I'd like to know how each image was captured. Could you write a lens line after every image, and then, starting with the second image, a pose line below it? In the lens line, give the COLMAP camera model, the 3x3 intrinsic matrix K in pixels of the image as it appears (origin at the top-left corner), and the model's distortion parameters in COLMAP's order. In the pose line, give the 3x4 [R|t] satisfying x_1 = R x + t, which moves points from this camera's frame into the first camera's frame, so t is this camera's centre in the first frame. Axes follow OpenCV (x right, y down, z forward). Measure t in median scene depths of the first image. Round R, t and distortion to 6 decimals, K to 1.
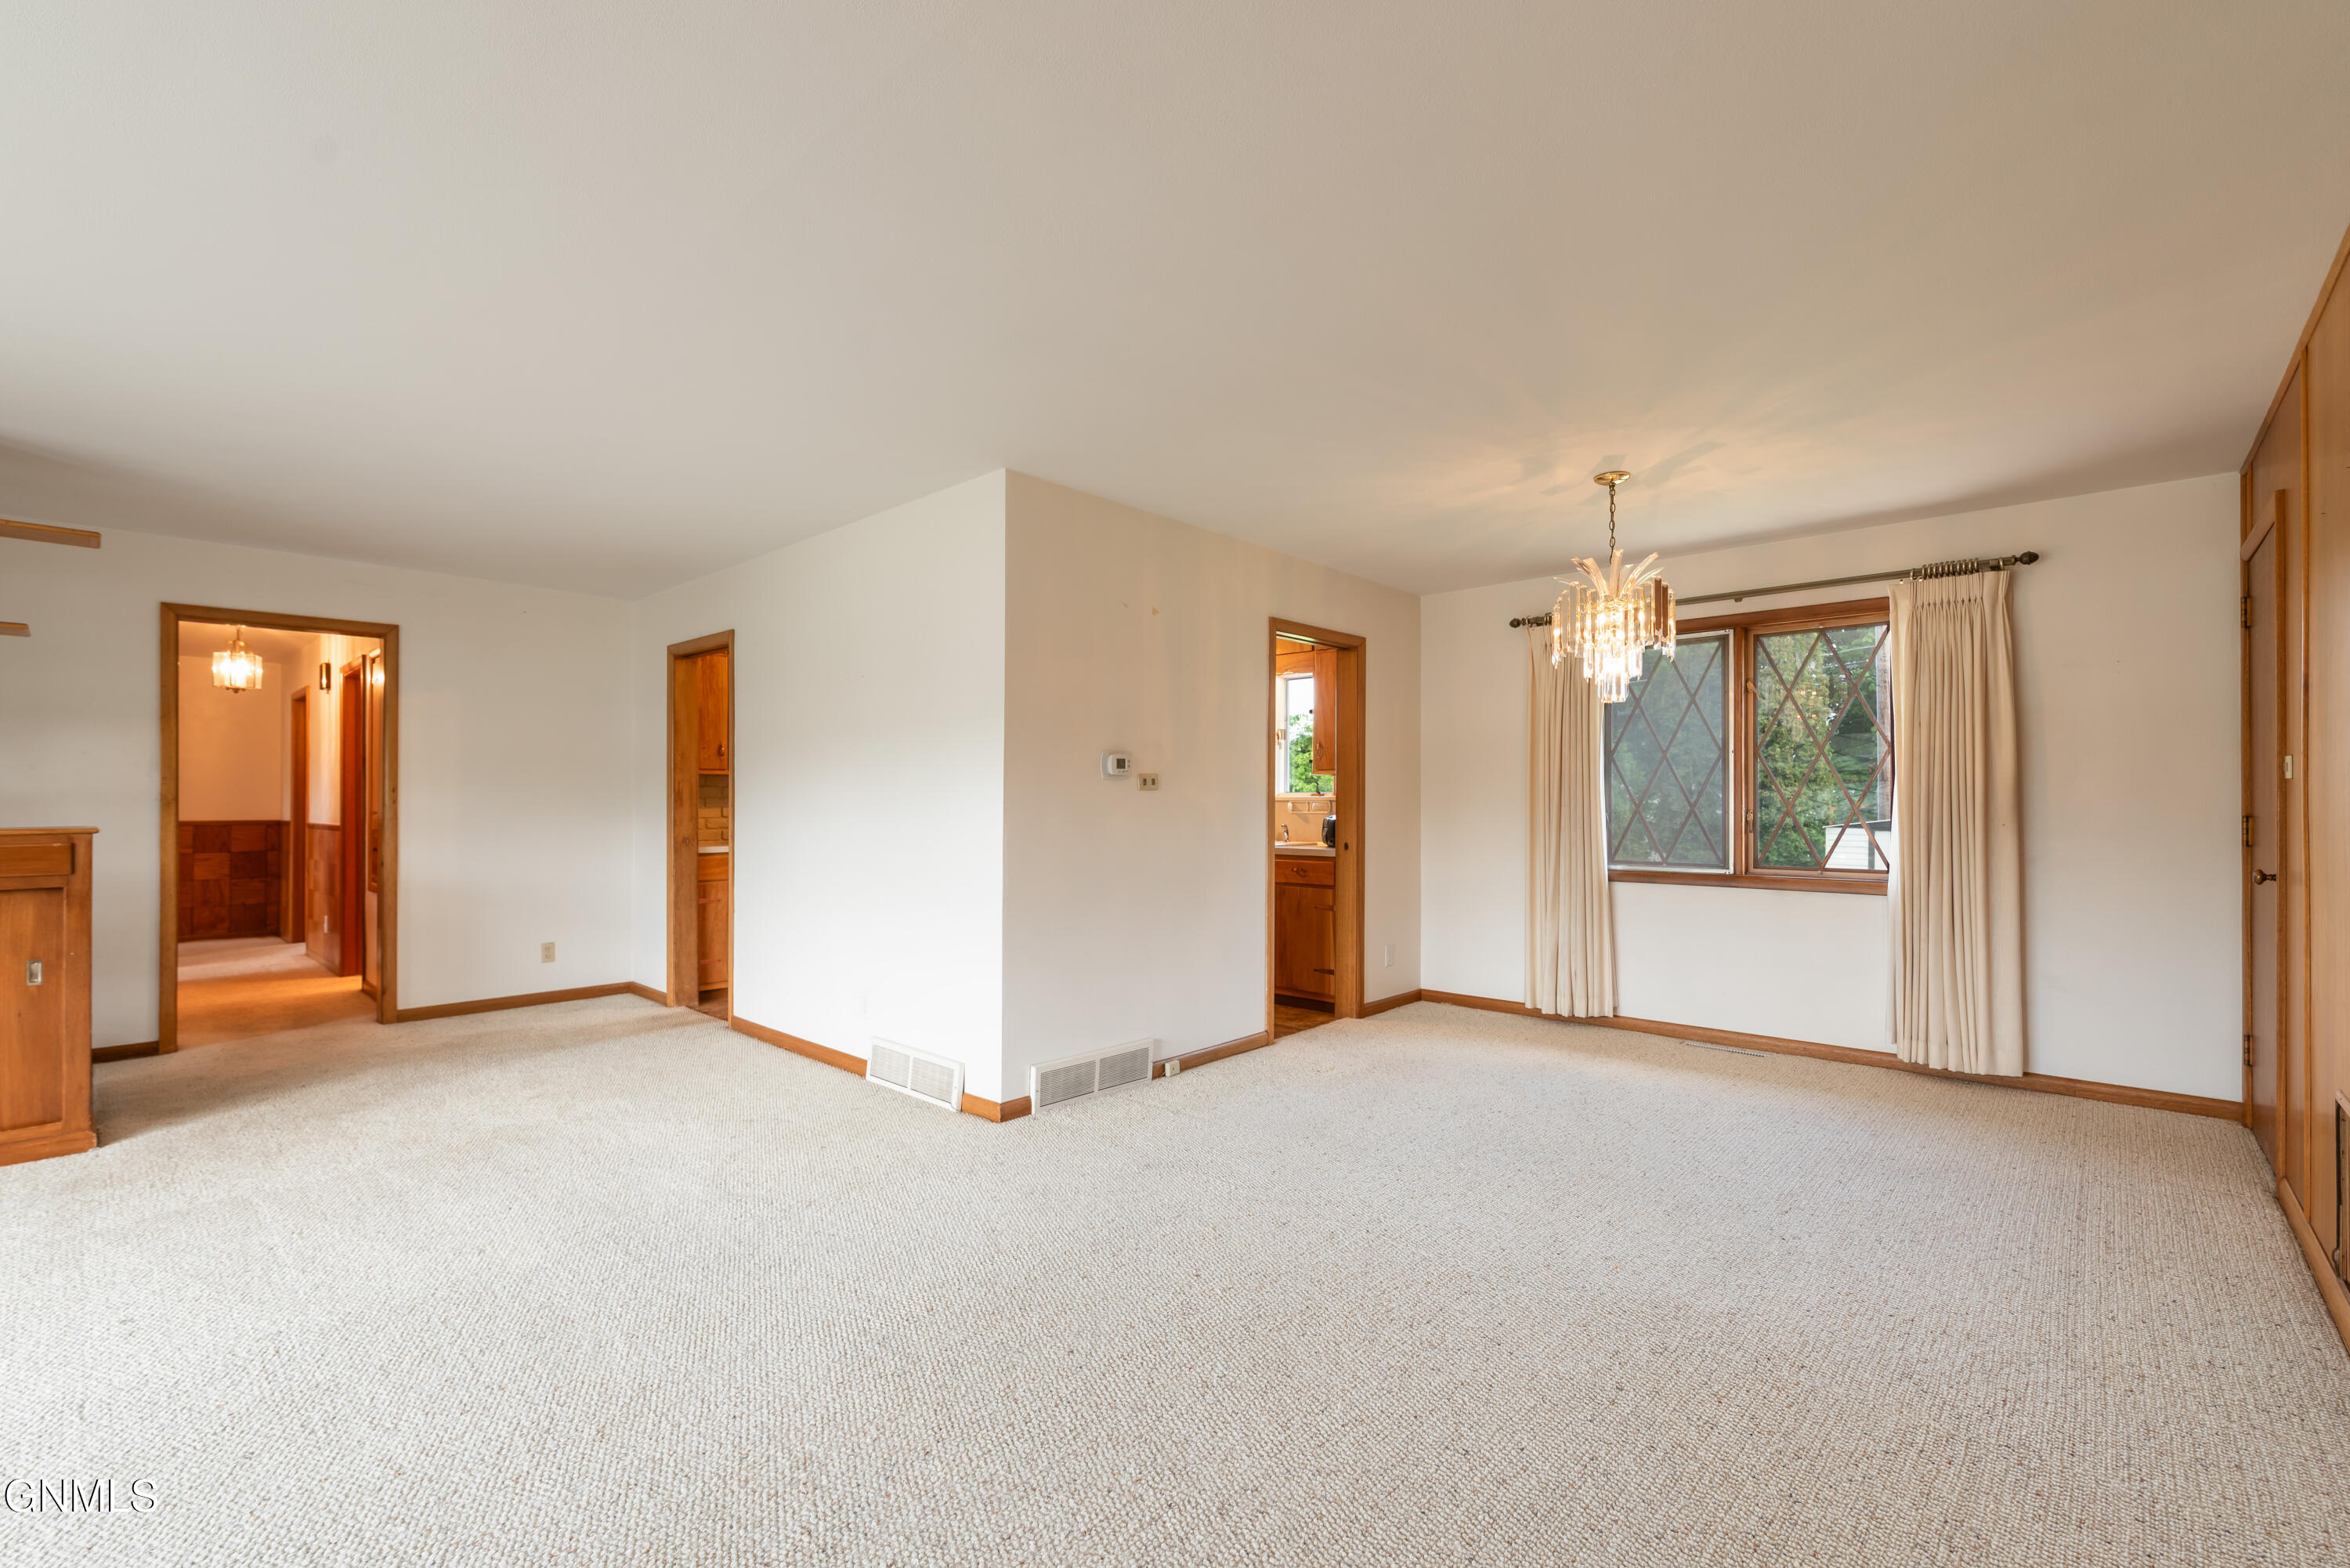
lens RADIAL K [[1007.5, 0, 1180.1], [0, 1007.5, 795.6], [0, 0, 1]] dist [-0.000878, 0.000091]
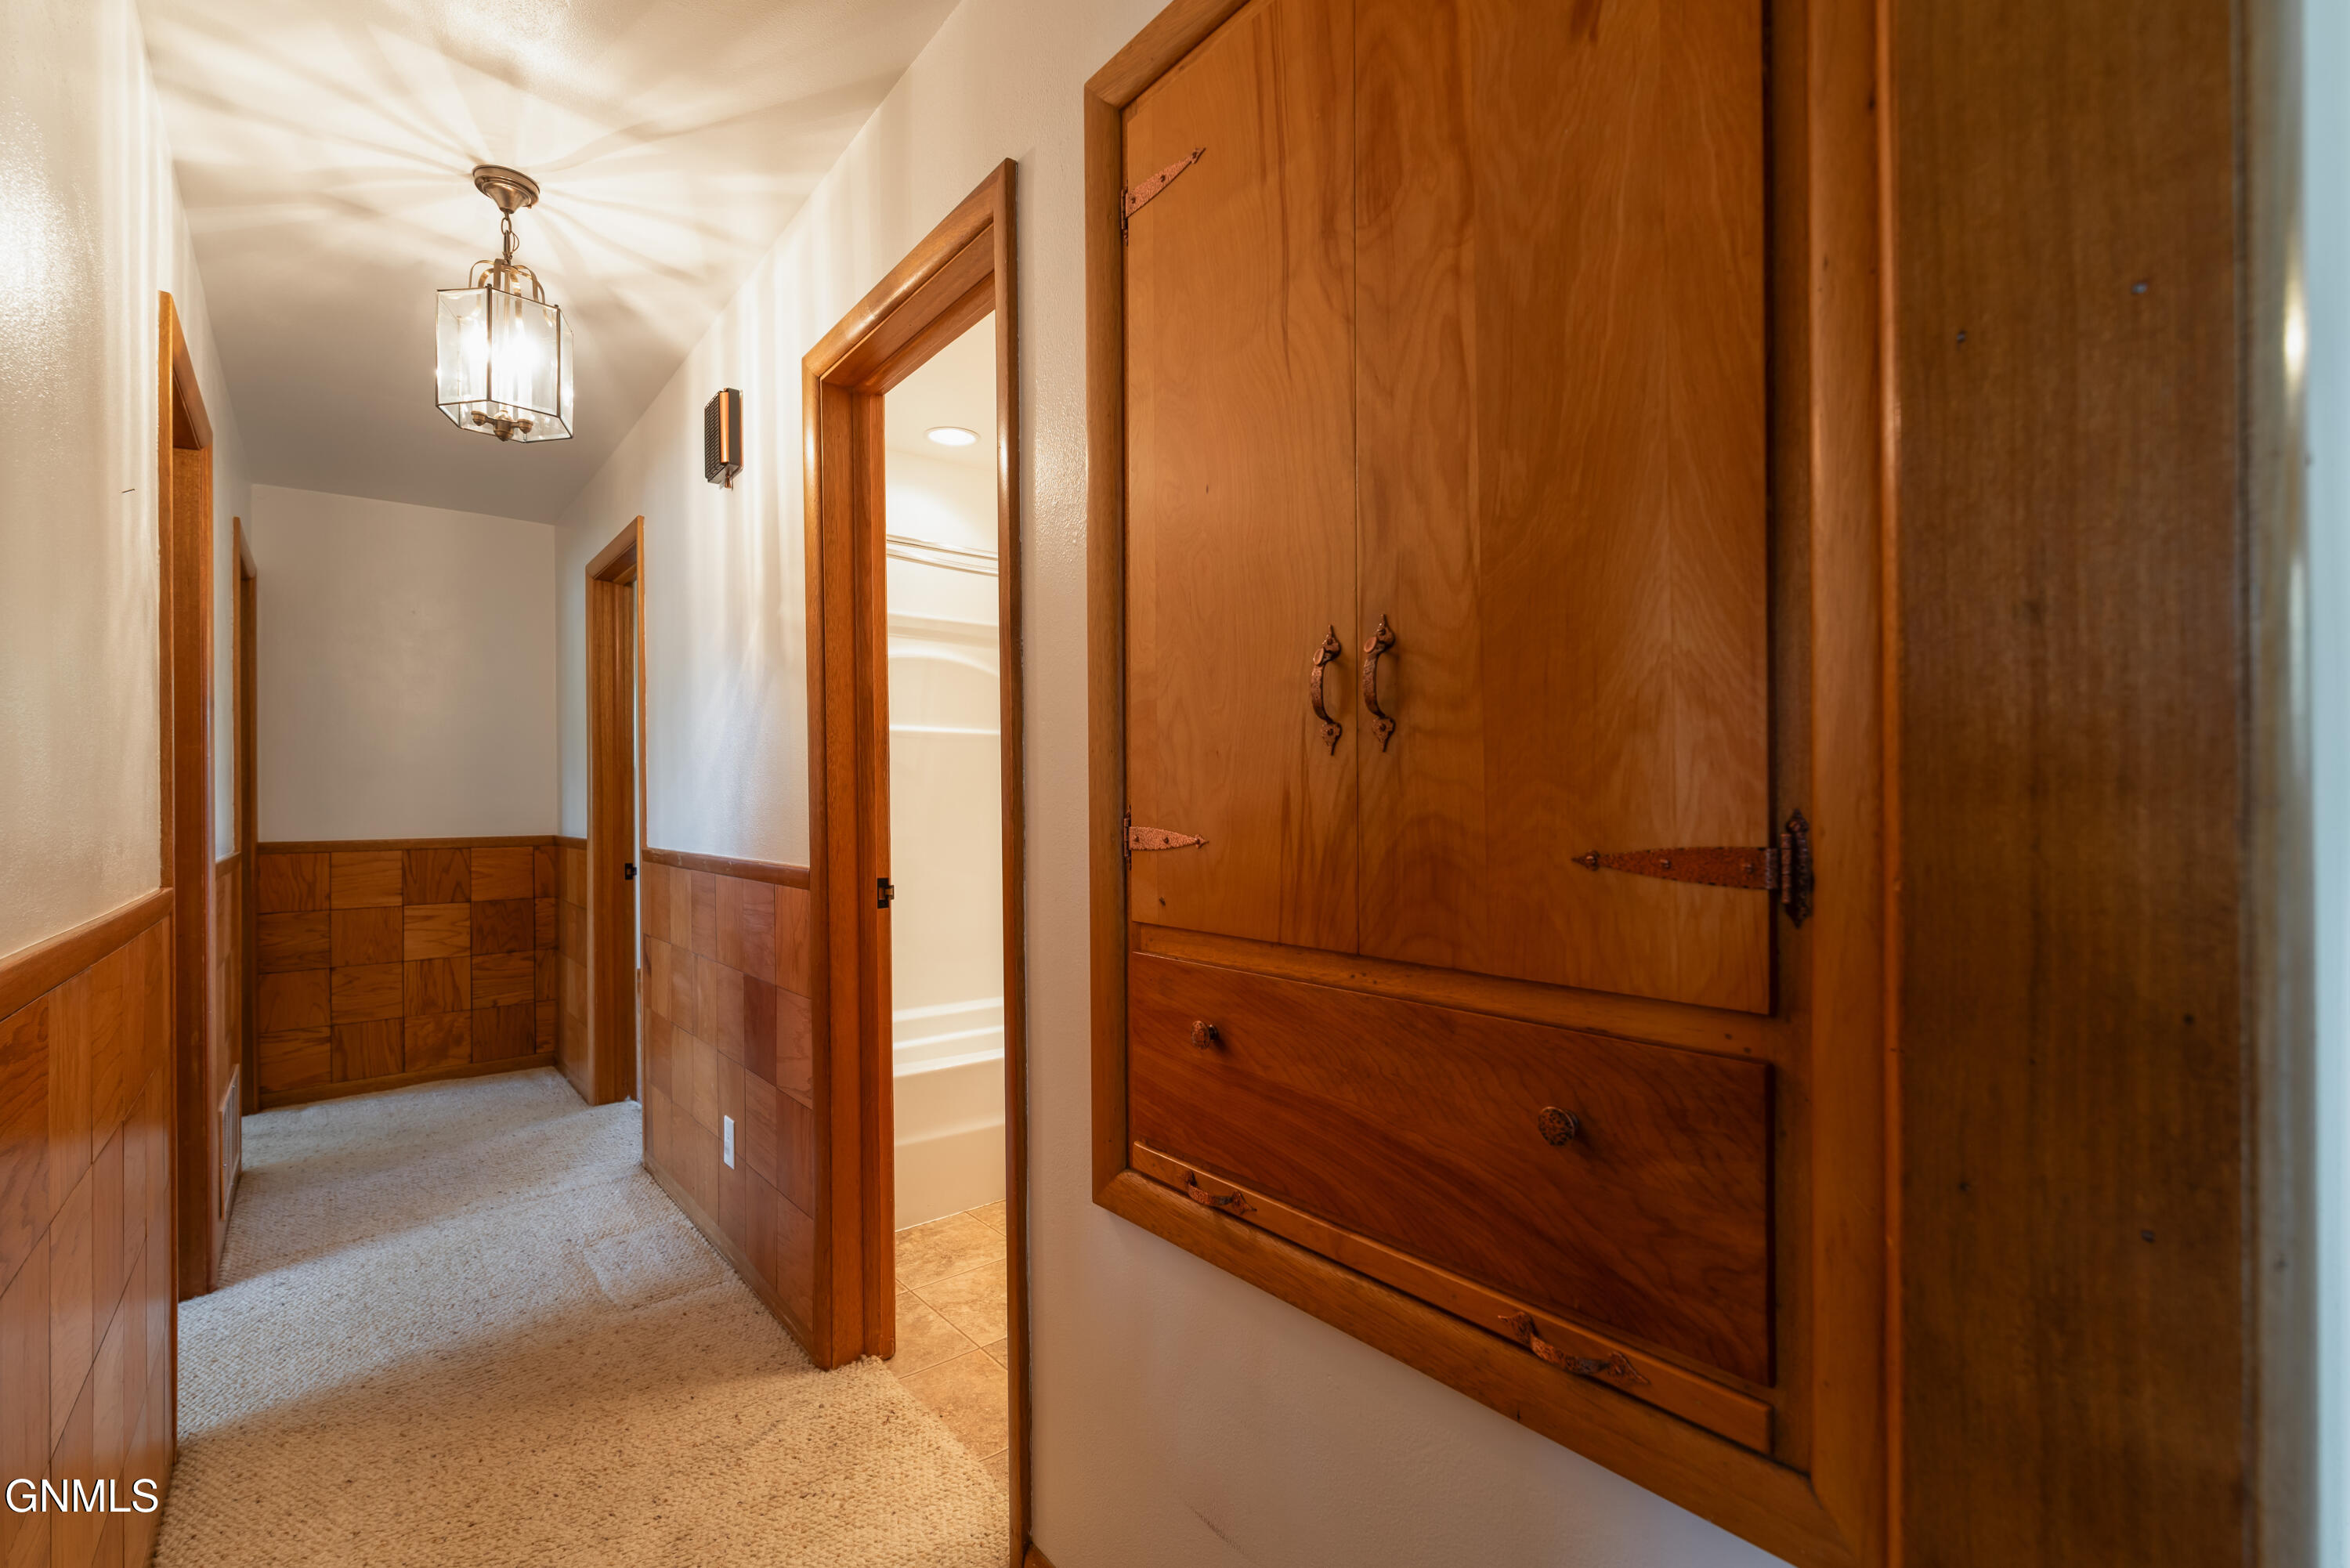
lens RADIAL K [[1007.5, 0, 1180.1], [0, 1007.5, 795.6], [0, 0, 1]] dist [-0.000878, 0.000091]
pose [[0.991754, -0.009011, -0.127842, -0.534156], [0.009733, 0.999940, 0.005028, 0.004928], [0.127789, -0.006231, 0.991782, 0.554504]]
